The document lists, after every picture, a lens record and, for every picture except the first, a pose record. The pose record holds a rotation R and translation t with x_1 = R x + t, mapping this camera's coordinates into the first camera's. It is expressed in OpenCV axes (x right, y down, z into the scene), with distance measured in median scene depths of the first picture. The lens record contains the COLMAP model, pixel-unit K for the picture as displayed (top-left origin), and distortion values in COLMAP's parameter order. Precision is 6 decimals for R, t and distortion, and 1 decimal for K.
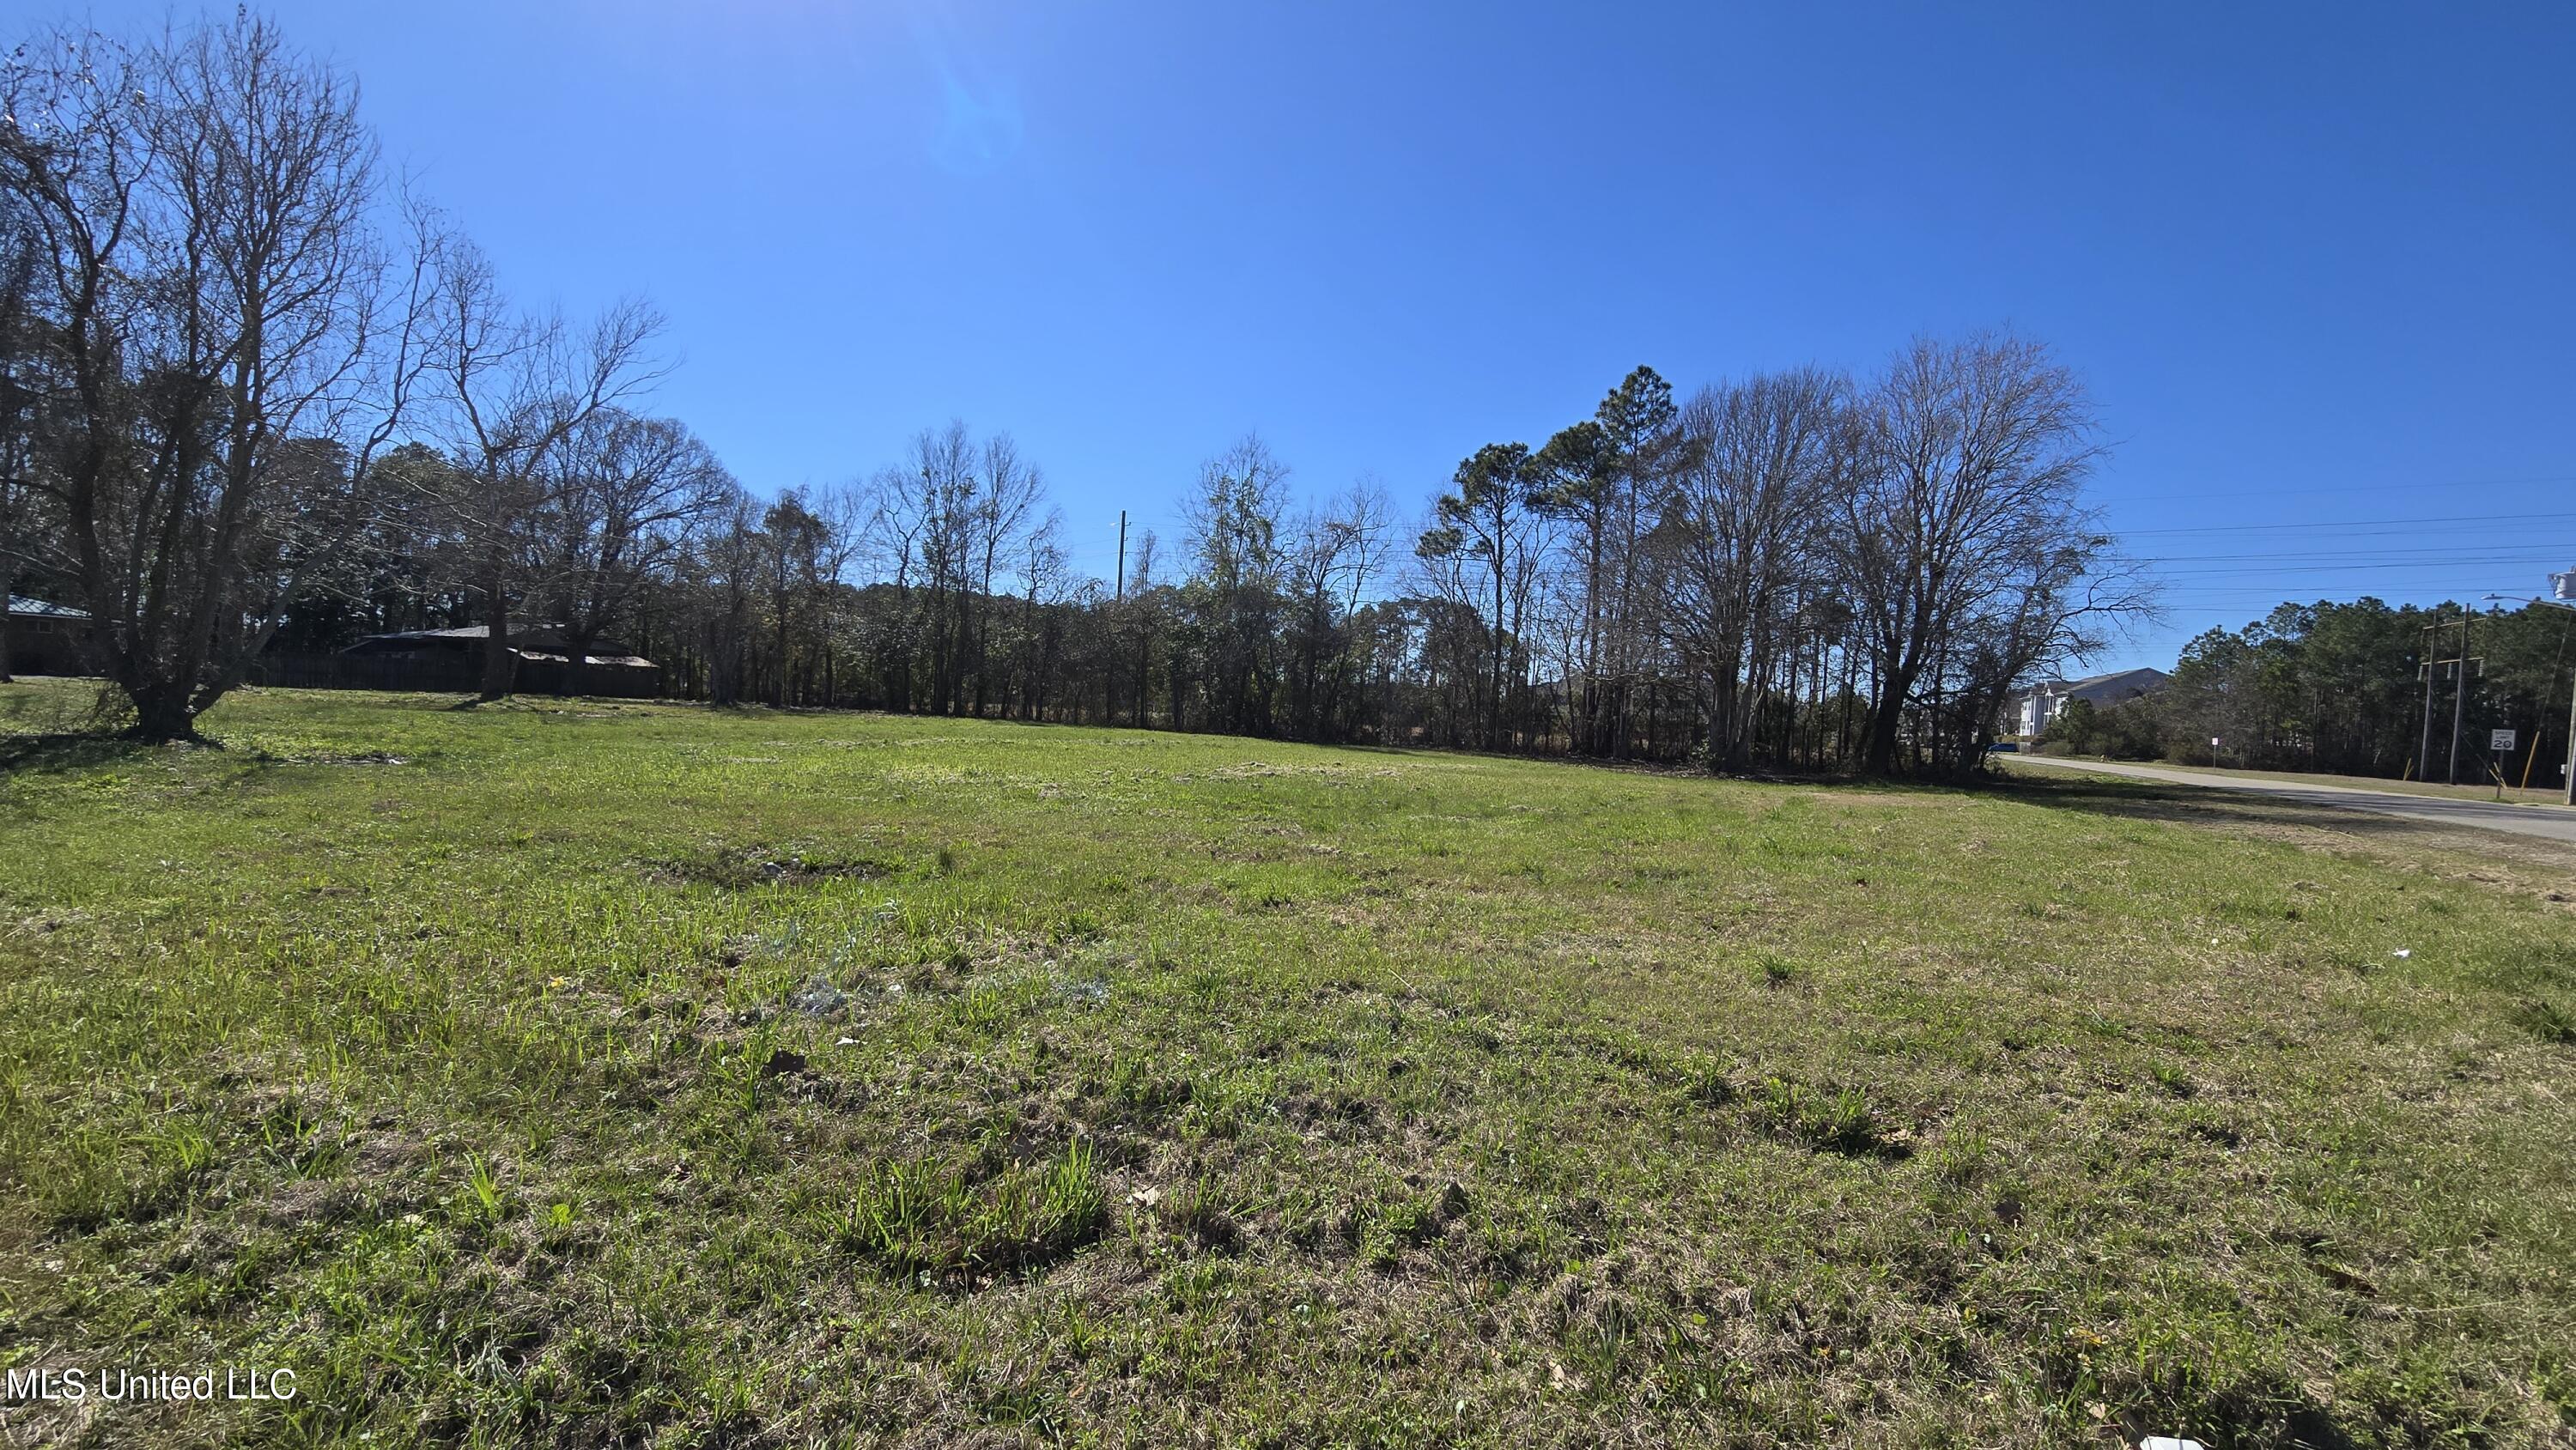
lens RADIAL K [[1068.6, 0, 1282.1], [0, 1068.6, 718.6], [0, 0, 1]] dist [-0.003849, -0.000243]
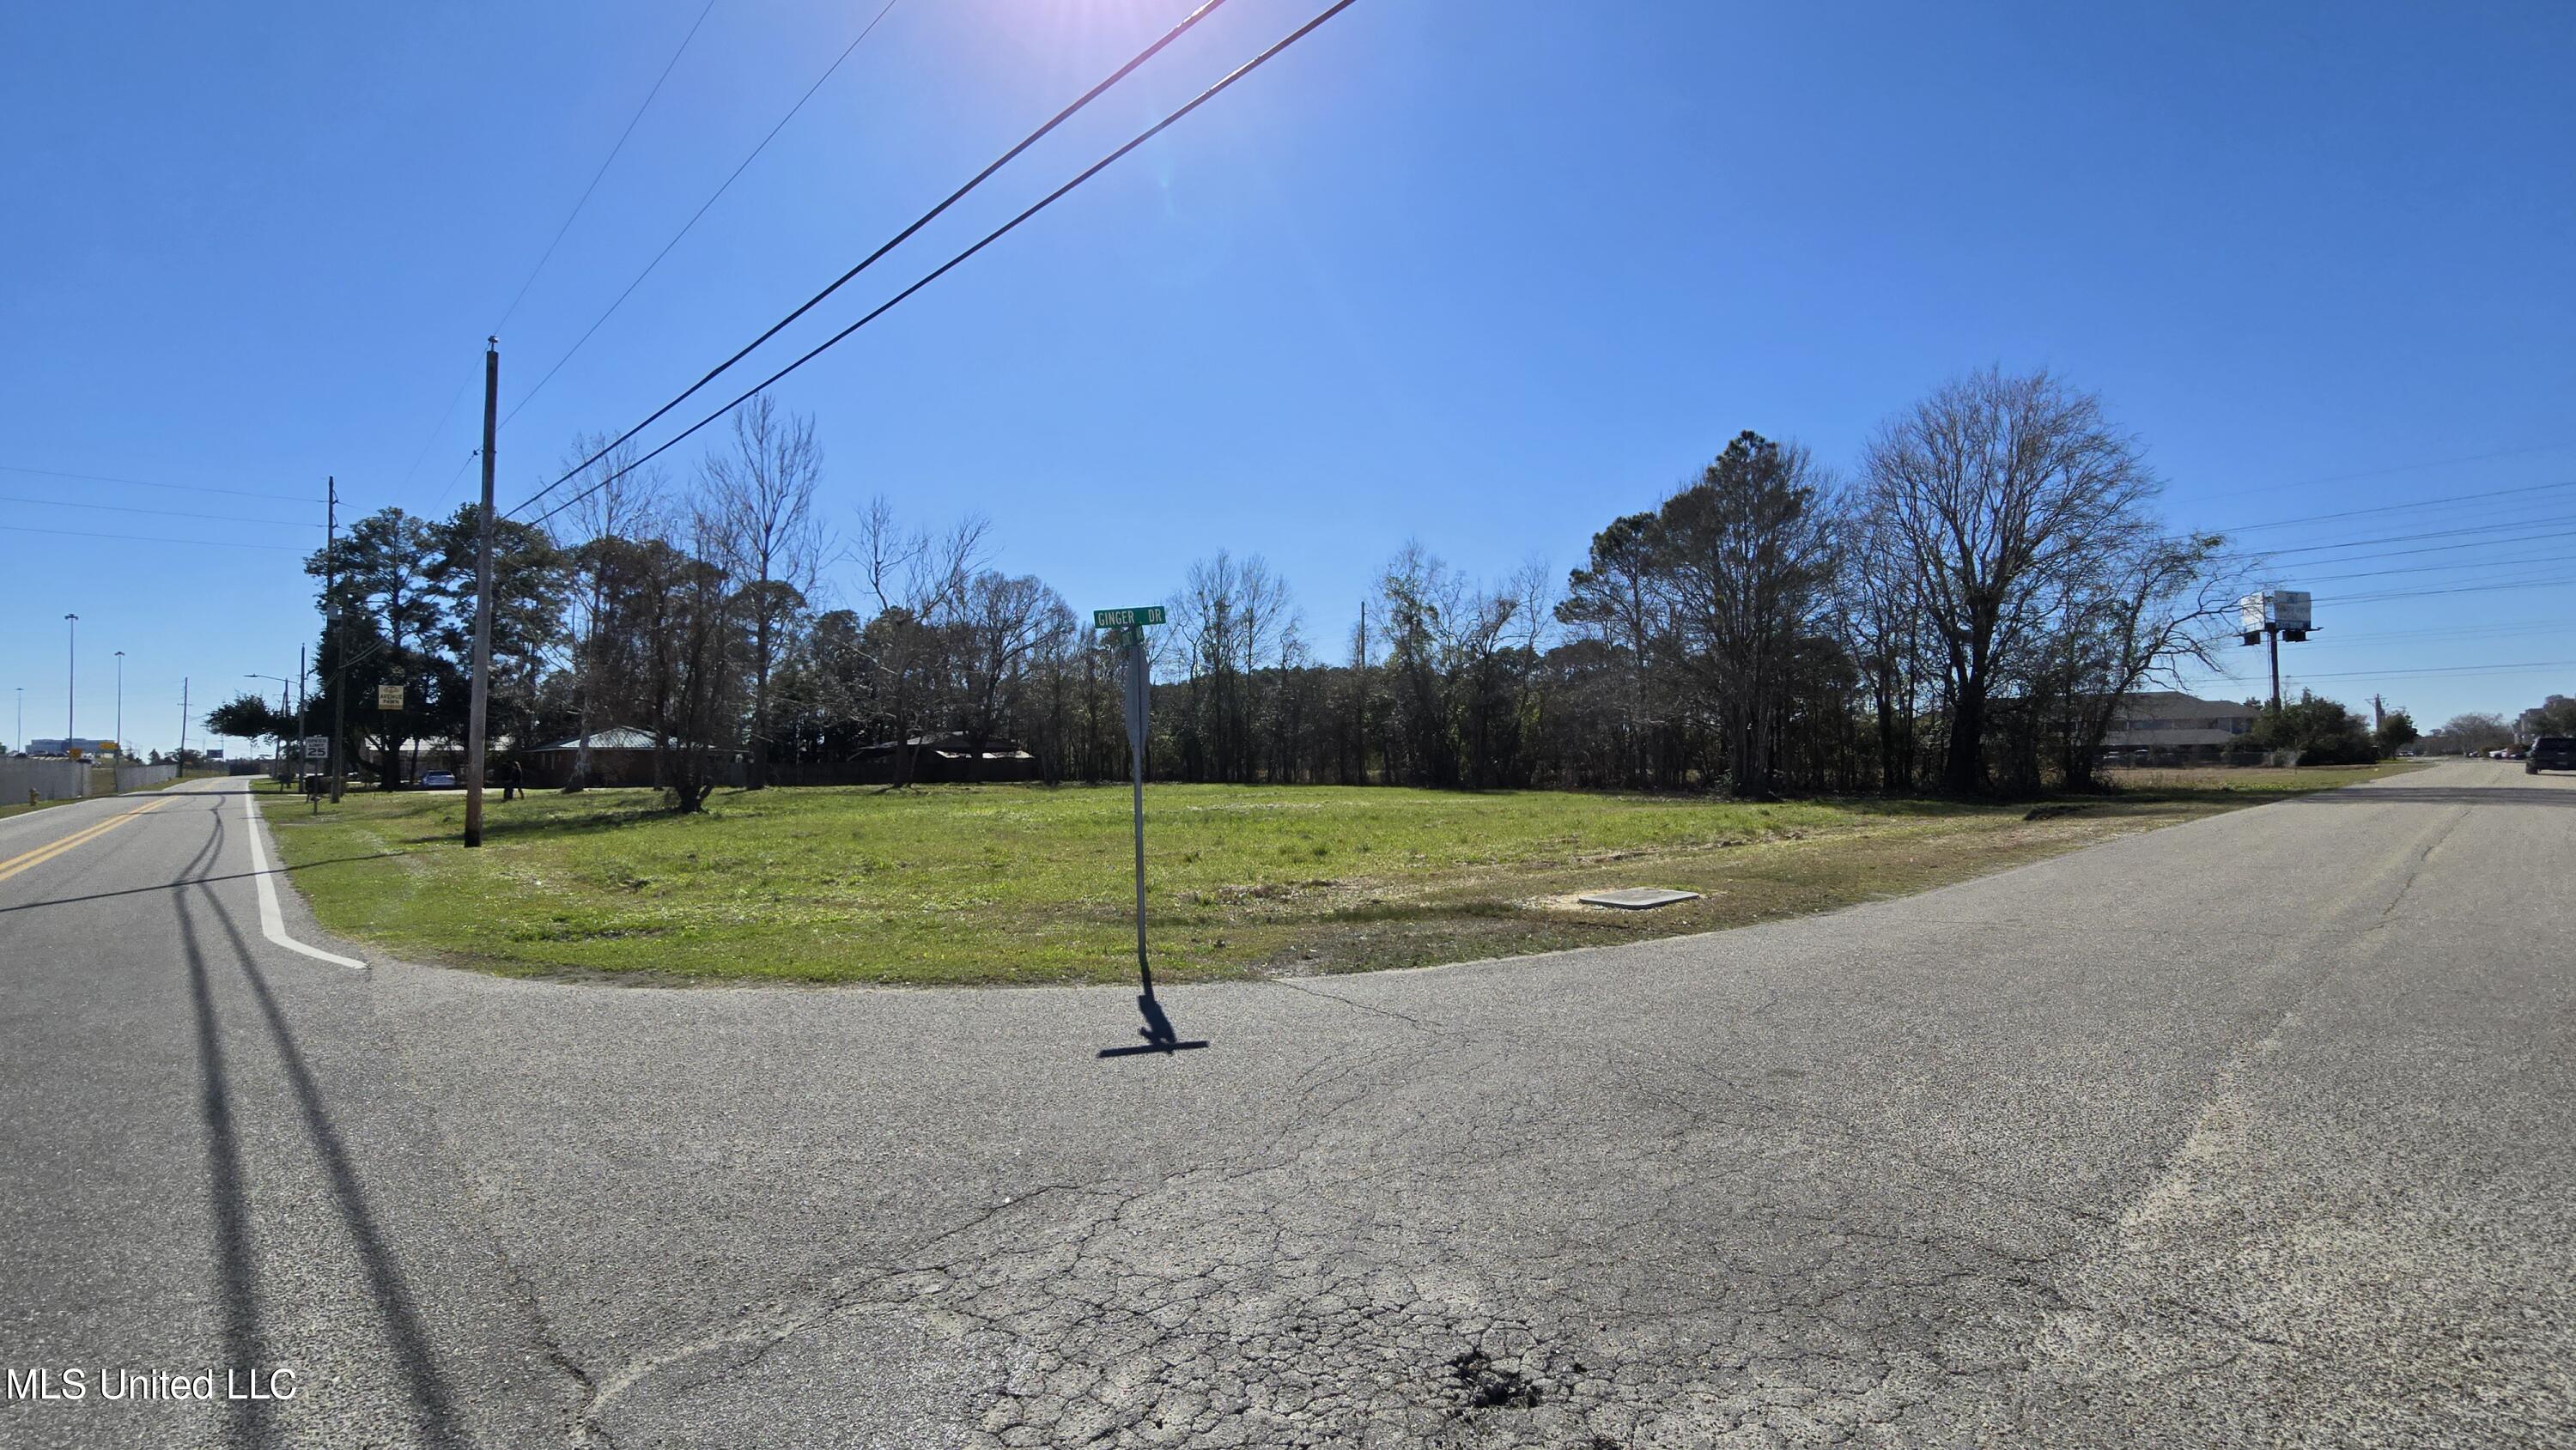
lens RADIAL K [[1068.6, 0, 1285.7], [0, 1068.6, 737.4], [0, 0, 1]] dist [-0.003849, -0.000243]
pose [[0.928785, -0.067966, -0.364333, 0.250304], [0.053892, 0.997360, -0.048671, 0.011331], [0.366680, 0.025570, 0.929996, -0.168467]]
